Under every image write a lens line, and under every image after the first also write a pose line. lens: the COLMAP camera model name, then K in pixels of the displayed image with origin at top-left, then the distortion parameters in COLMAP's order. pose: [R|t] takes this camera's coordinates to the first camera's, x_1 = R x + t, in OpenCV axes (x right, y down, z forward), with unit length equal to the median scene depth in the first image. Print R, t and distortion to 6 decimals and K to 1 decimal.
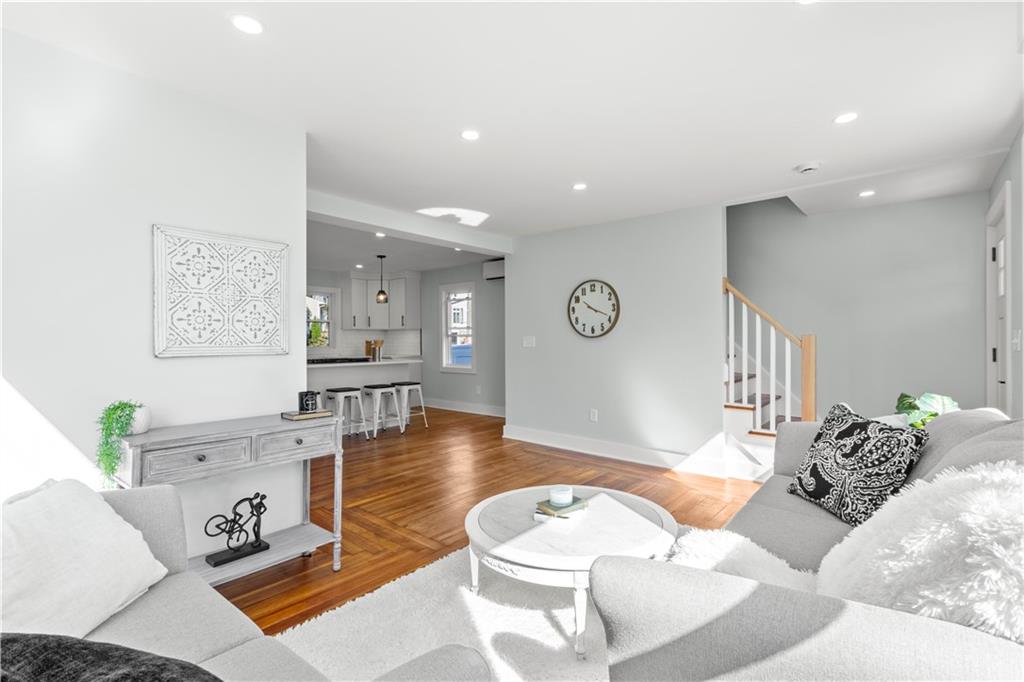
lens RADIAL K [[471.9, 0, 513.0], [0, 471.9, 346.1], [0, 0, 1]] dist [-0.000756, -0.002523]
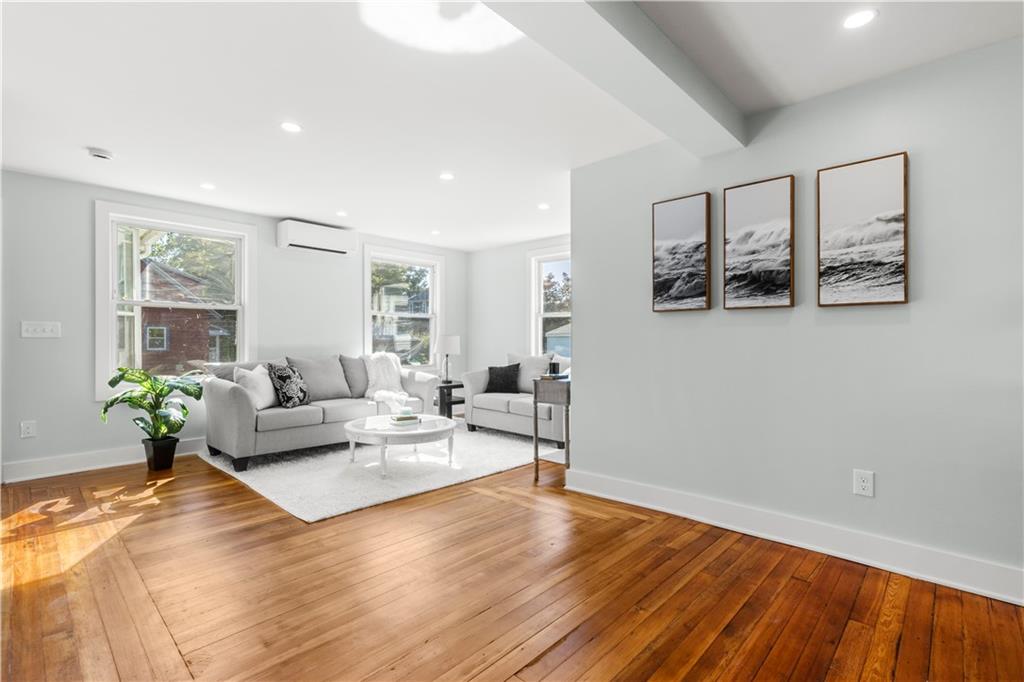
lens RADIAL K [[471.9, 0, 513.5], [0, 471.9, 339.1], [0, 0, 1]] dist [-0.000756, -0.002523]
pose [[-0.998507, -0.000955, 0.054621, -0.172229], [-0.000367, 0.999942, 0.010775, 0.001130], [-0.054628, 0.010739, -0.998449, 1.142223]]
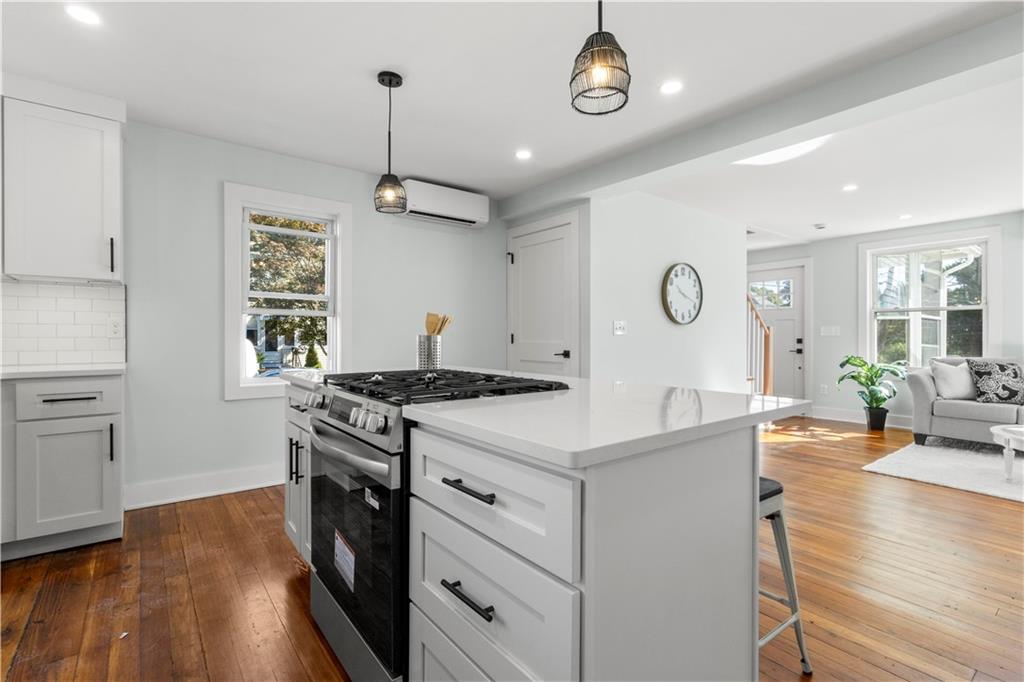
lens RADIAL K [[471.9, 0, 506.5], [0, 471.9, 339.6], [0, 0, 1]] dist [-0.000756, -0.002523]
pose [[0.226827, -0.000336, 0.973935, -0.729849], [0.008112, 0.999966, -0.001544, 0.009579], [-0.973901, 0.008250, 0.226822, 1.000435]]
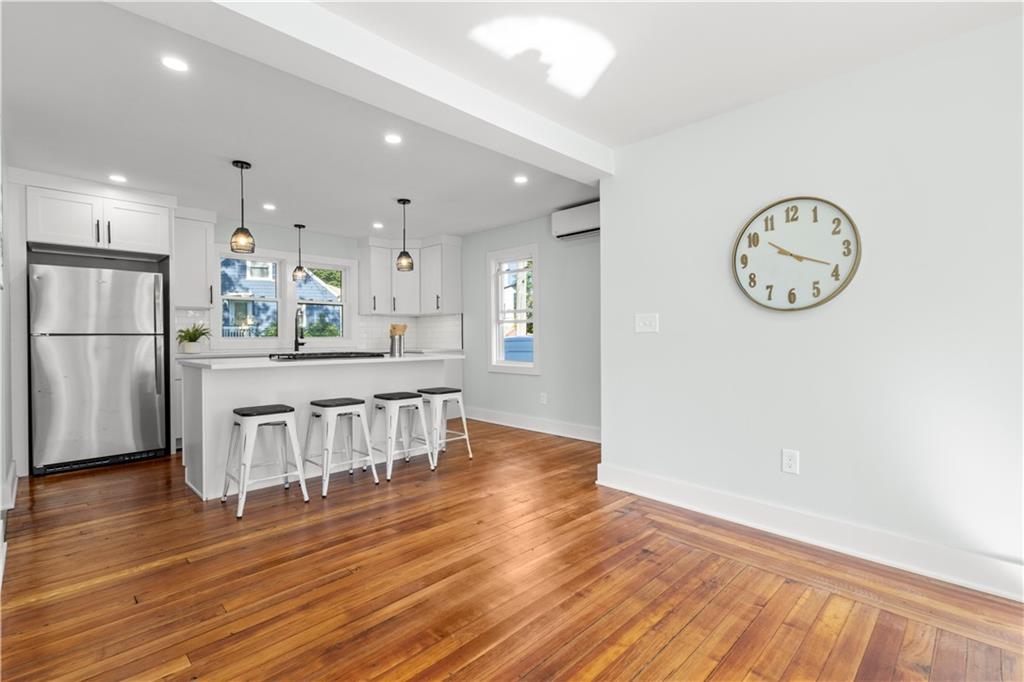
lens RADIAL K [[471.9, 0, 511.5], [0, 471.9, 341.0], [0, 0, 1]] dist [-0.000756, -0.002523]
pose [[0.996035, -0.000994, -0.088961, -0.078946], [0.000804, 0.999997, -0.002169, 0.013905], [0.088963, 0.002089, 0.996033, 0.409114]]
